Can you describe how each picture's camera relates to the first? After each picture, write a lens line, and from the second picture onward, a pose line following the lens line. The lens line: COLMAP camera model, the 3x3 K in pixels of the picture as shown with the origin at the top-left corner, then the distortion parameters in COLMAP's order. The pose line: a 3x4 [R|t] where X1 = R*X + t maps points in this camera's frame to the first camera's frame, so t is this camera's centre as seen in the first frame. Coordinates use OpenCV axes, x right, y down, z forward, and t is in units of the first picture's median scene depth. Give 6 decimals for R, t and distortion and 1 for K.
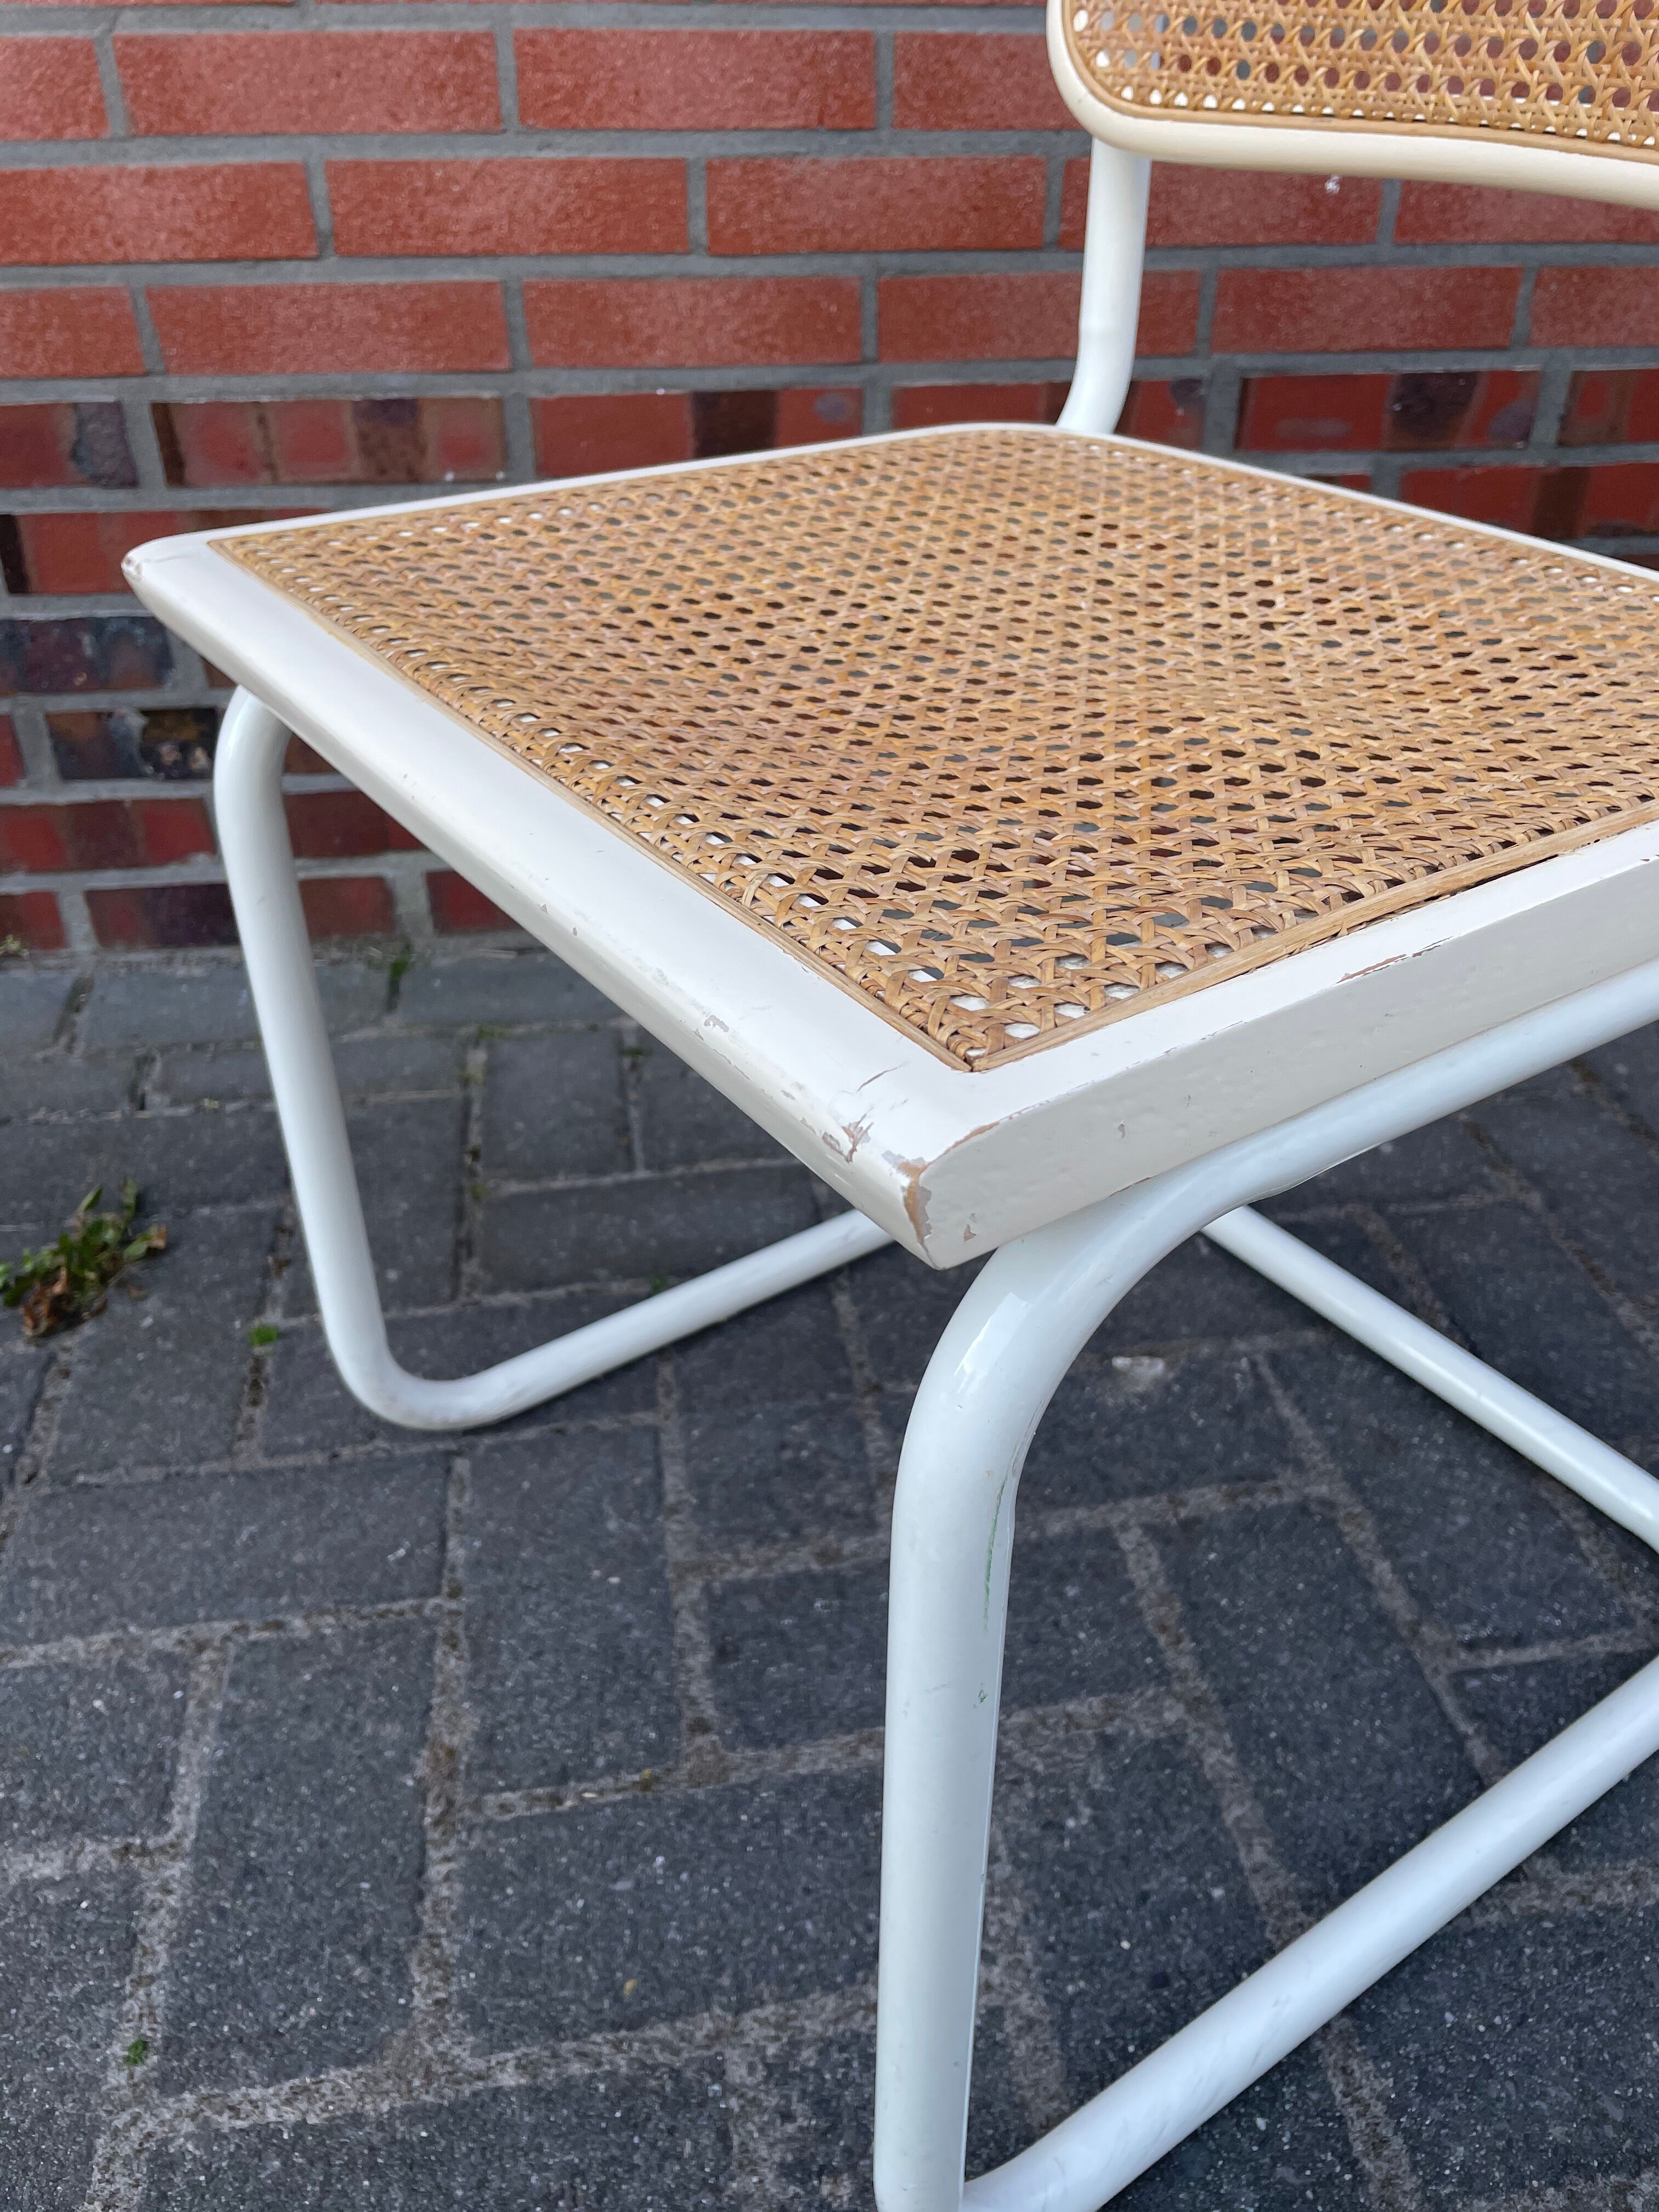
lens RADIAL K [[1682.6, 0, 828.7], [0, 1682.6, 1094.7], [0, 0, 1]] dist [0.069711, -0.098056]
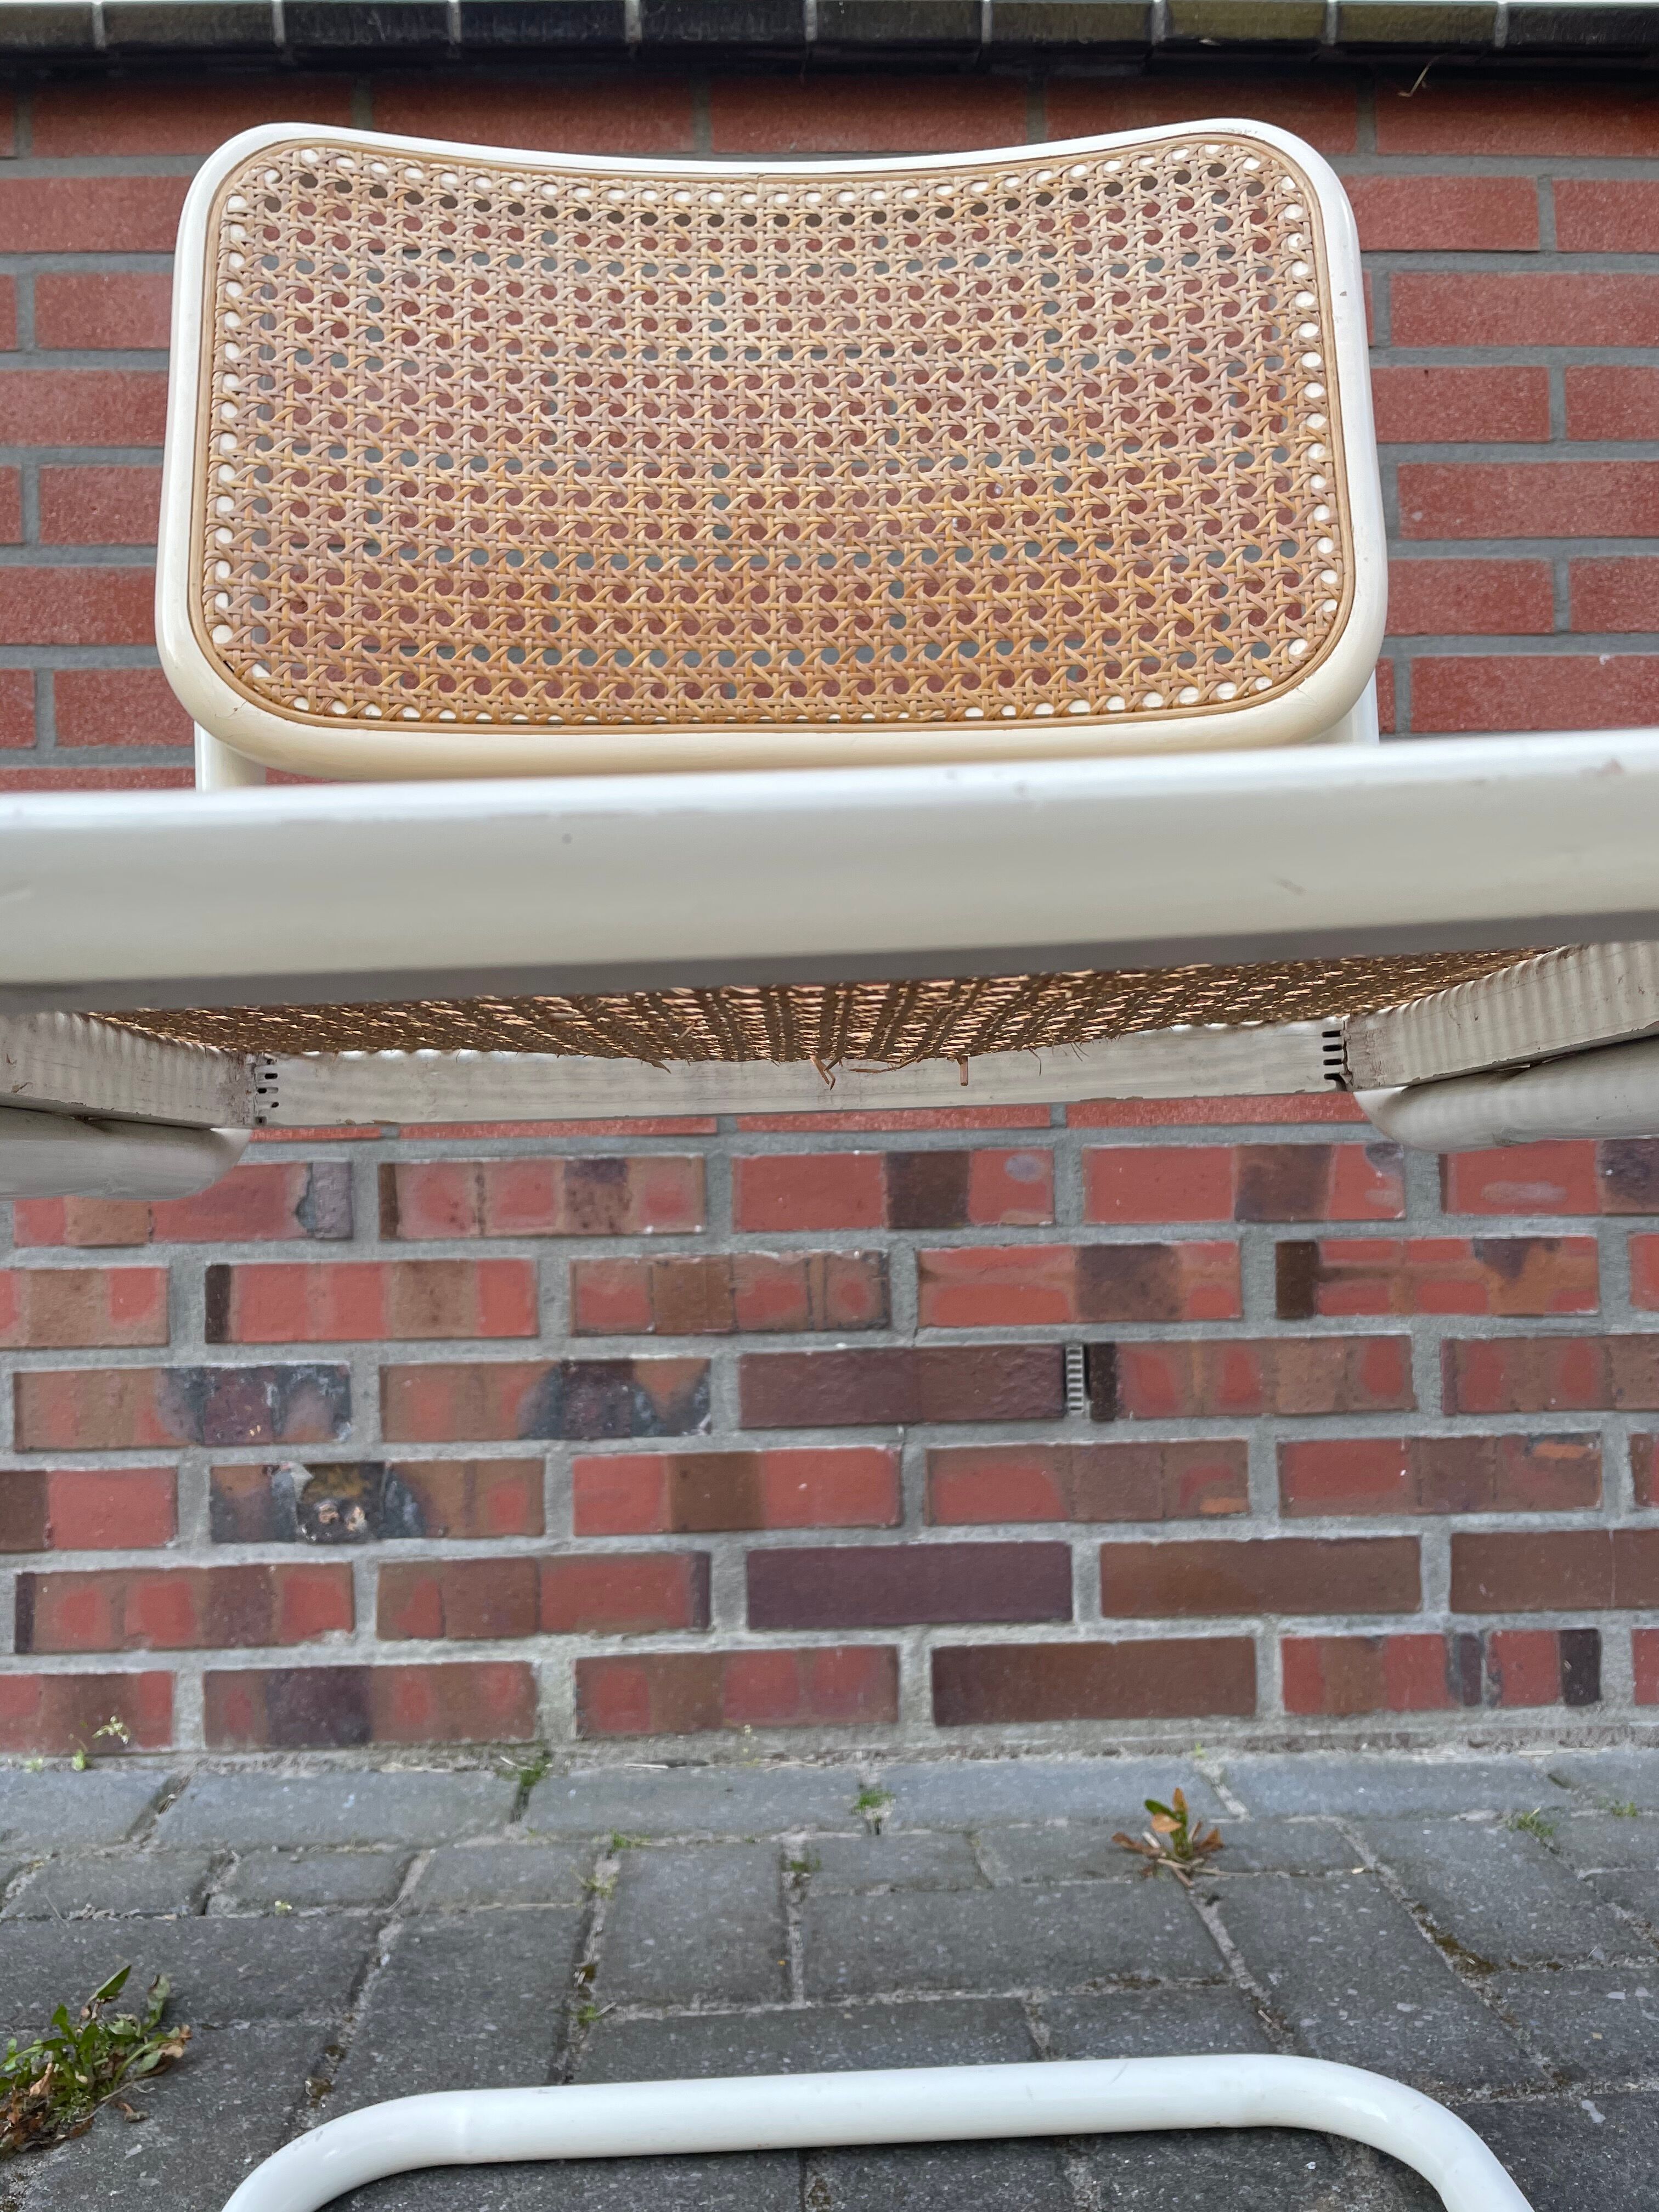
lens RADIAL K [[1682.6, 0, 819.3], [0, 1682.6, 1109.5], [0, 0, 1]] dist [0.069711, -0.098056]
pose [[0.993510, -0.026153, -0.110696, -0.009338], [-0.041124, 0.824780, -0.563957, 0.180297], [0.106049, 0.564849, 0.818351, 0.179319]]
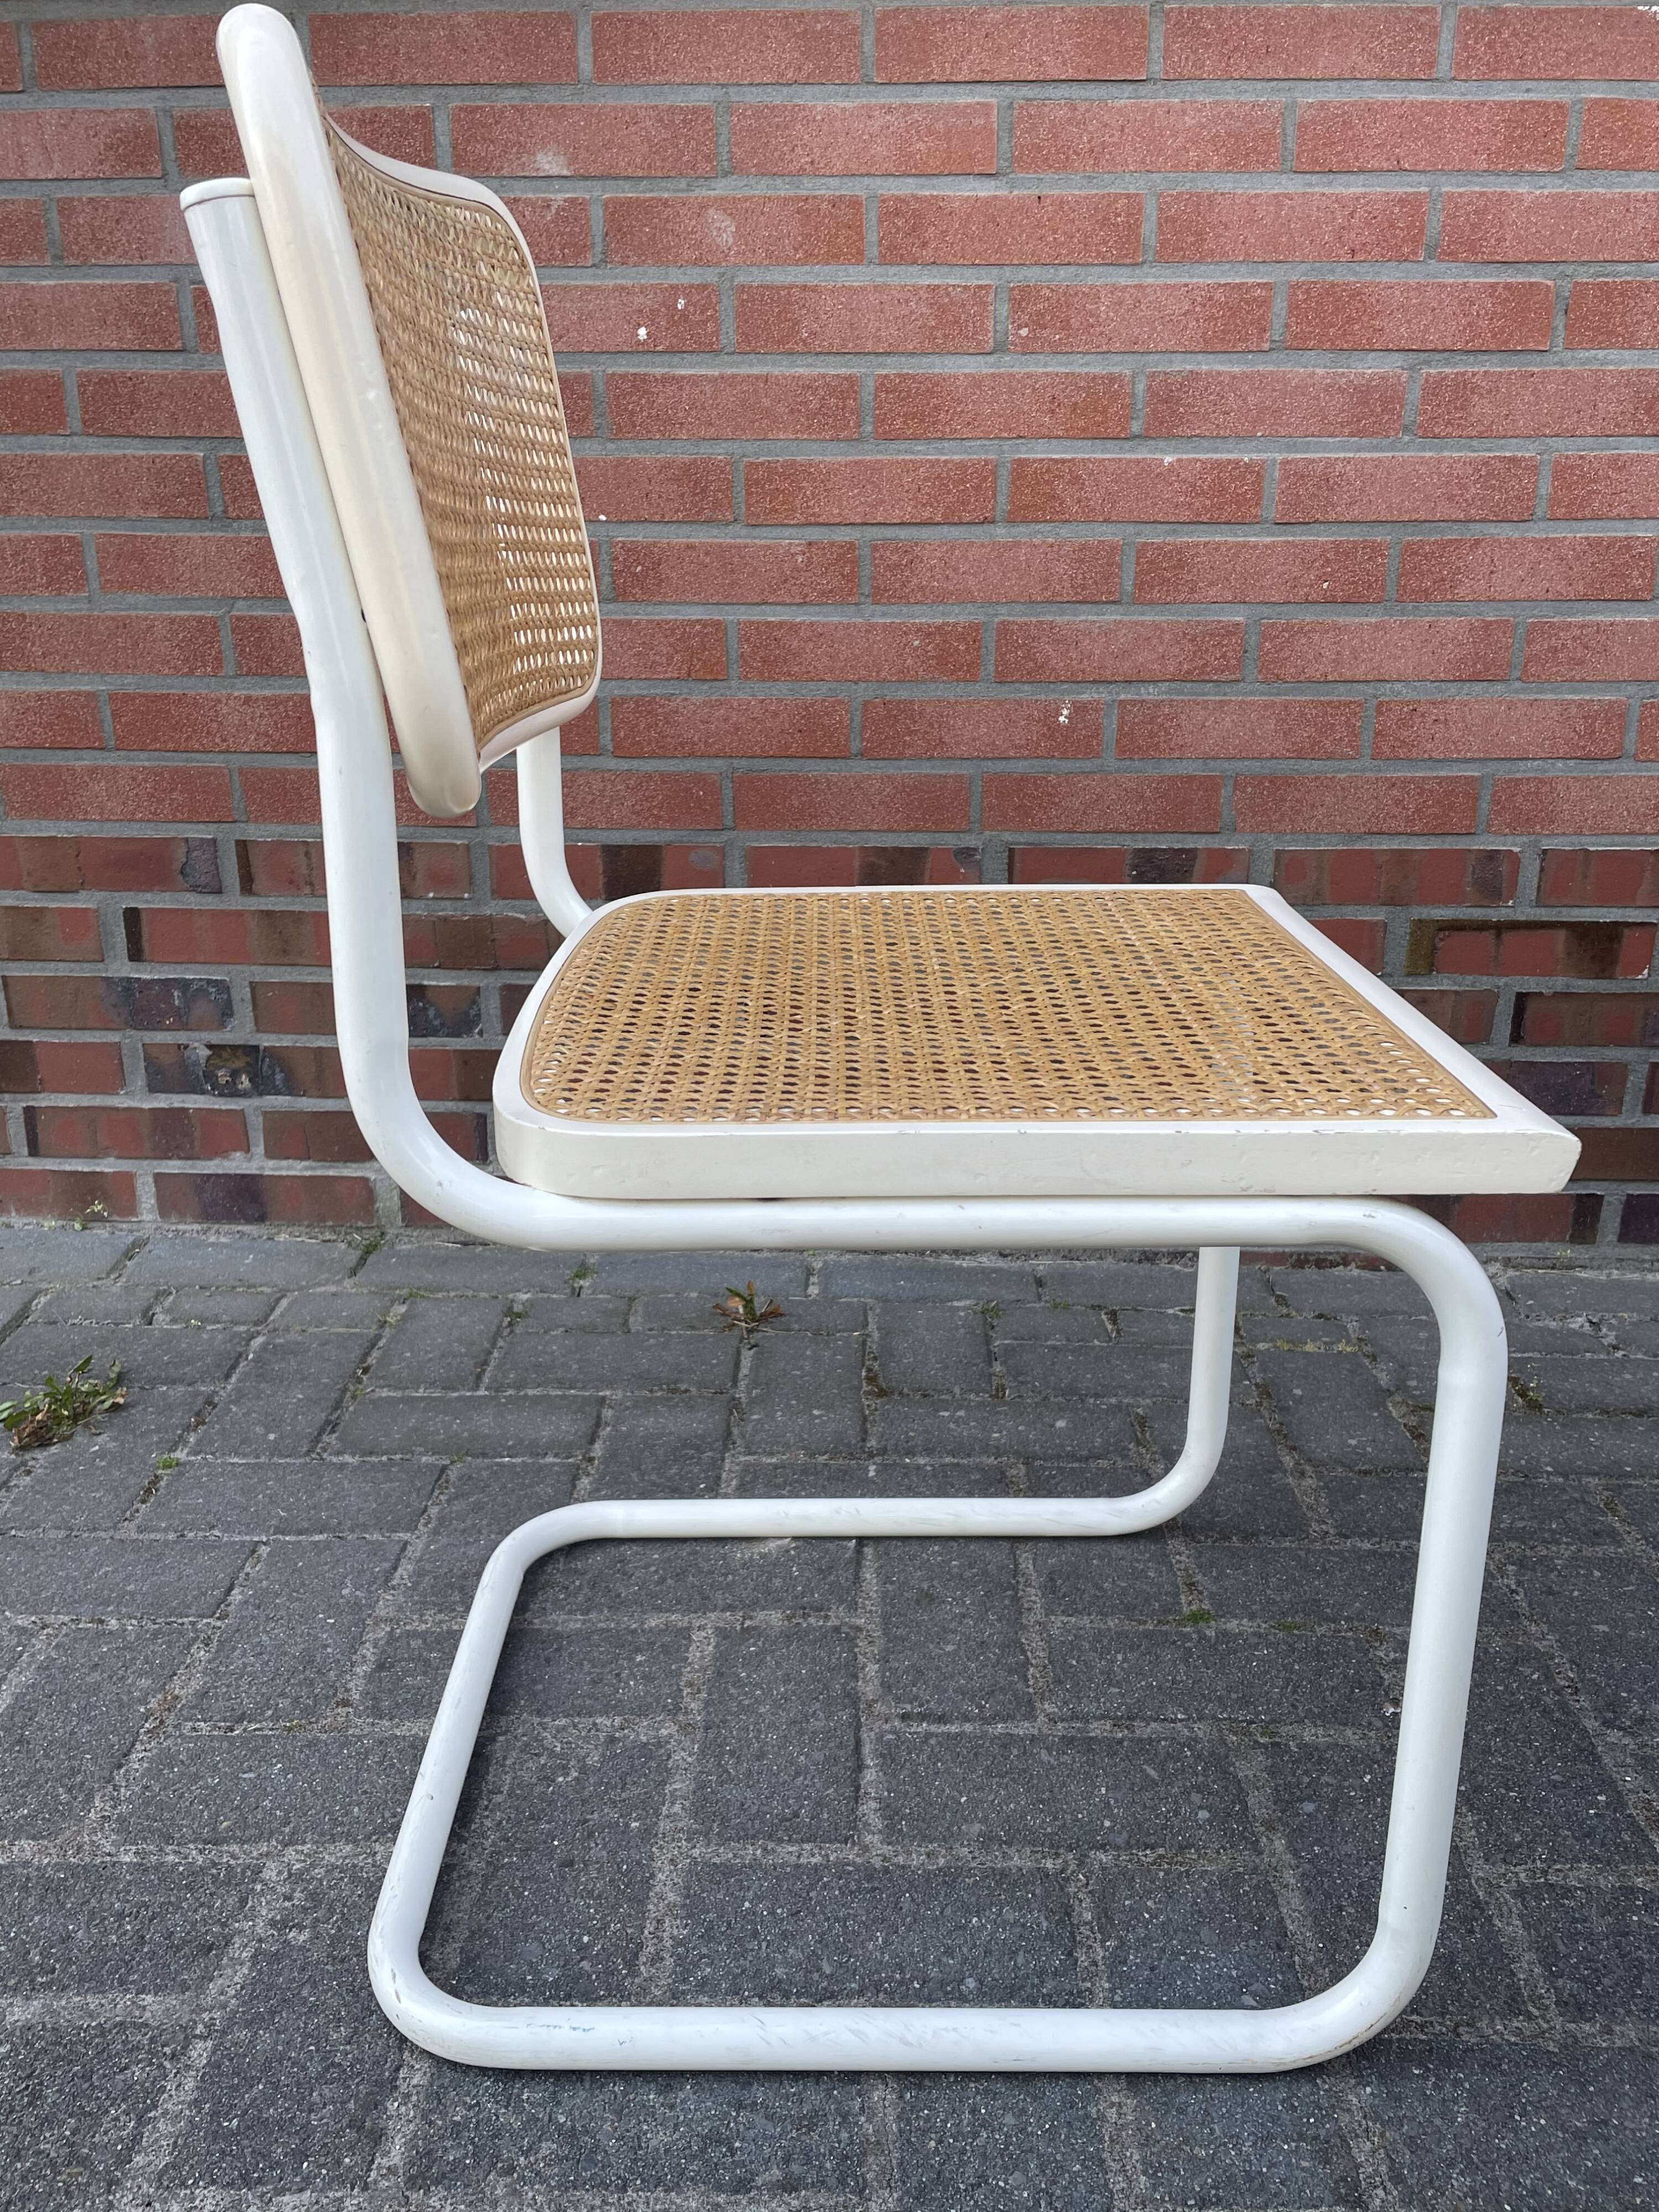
lens RADIAL K [[1797.0, 0, 810.5], [0, 1797.0, 1131.6], [0, 0, 1]] dist [0.081155, -0.110946]
pose [[0.982764, 0.056942, -0.175878, 0.461762], [-0.098326, 0.966654, -0.236457, 0.193404], [0.156549, 0.249674, 0.955592, -0.432842]]
